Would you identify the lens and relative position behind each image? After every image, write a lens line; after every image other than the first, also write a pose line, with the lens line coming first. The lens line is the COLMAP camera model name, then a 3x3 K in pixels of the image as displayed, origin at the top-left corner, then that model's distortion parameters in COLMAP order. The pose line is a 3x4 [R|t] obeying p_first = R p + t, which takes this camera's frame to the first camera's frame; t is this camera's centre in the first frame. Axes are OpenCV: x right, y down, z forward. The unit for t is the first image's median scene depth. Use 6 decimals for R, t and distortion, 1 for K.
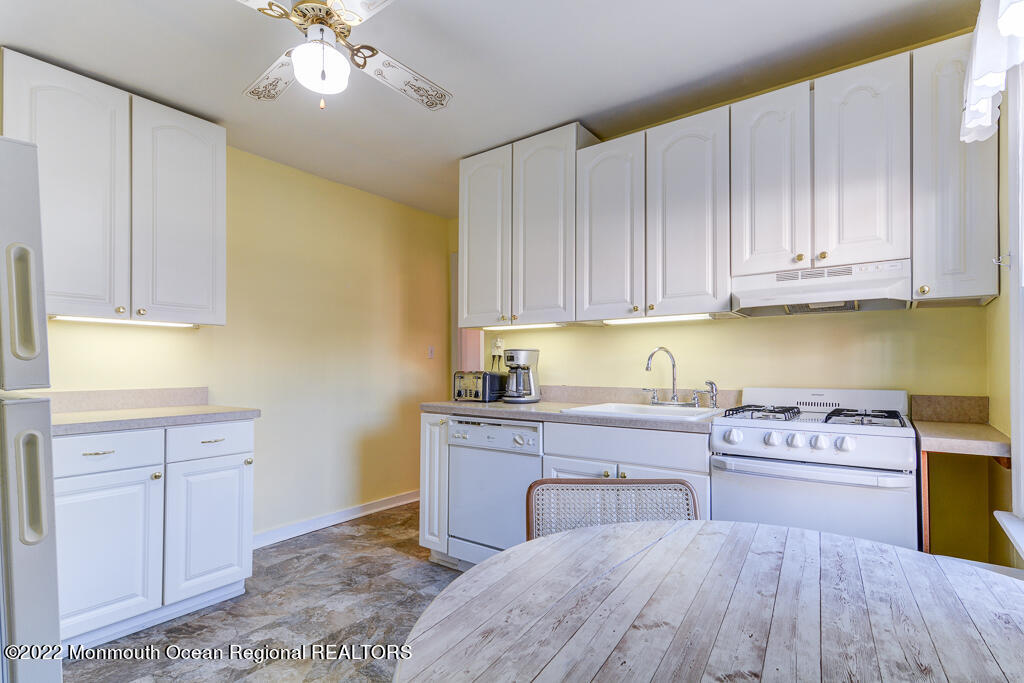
lens RADIAL K [[497.0, 0, 512.0], [0, 497.0, 341.5], [0, 0, 1]] dist [0.013721, -0.001507]
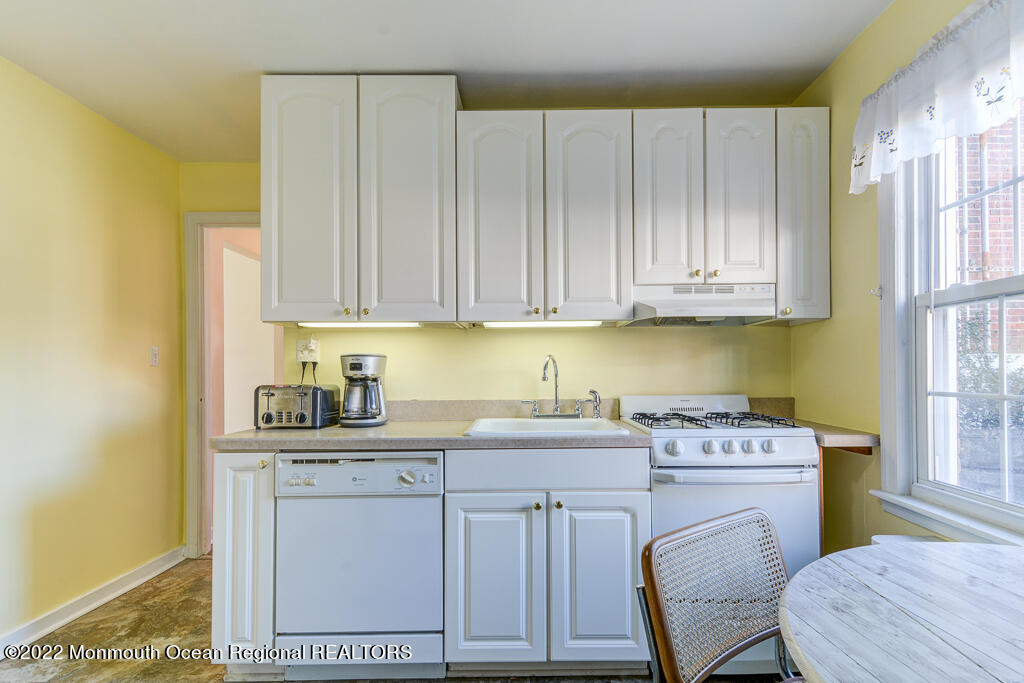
lens RADIAL K [[498.0, 0, 513.0], [0, 498.0, 353.6], [0, 0, 1]] dist [0.011414, -0.002008]
pose [[0.801053, 0.014648, 0.598414, -0.297879], [-0.023404, 0.999703, 0.006858, 0.004398], [-0.598135, -0.019499, 0.801158, 0.305523]]
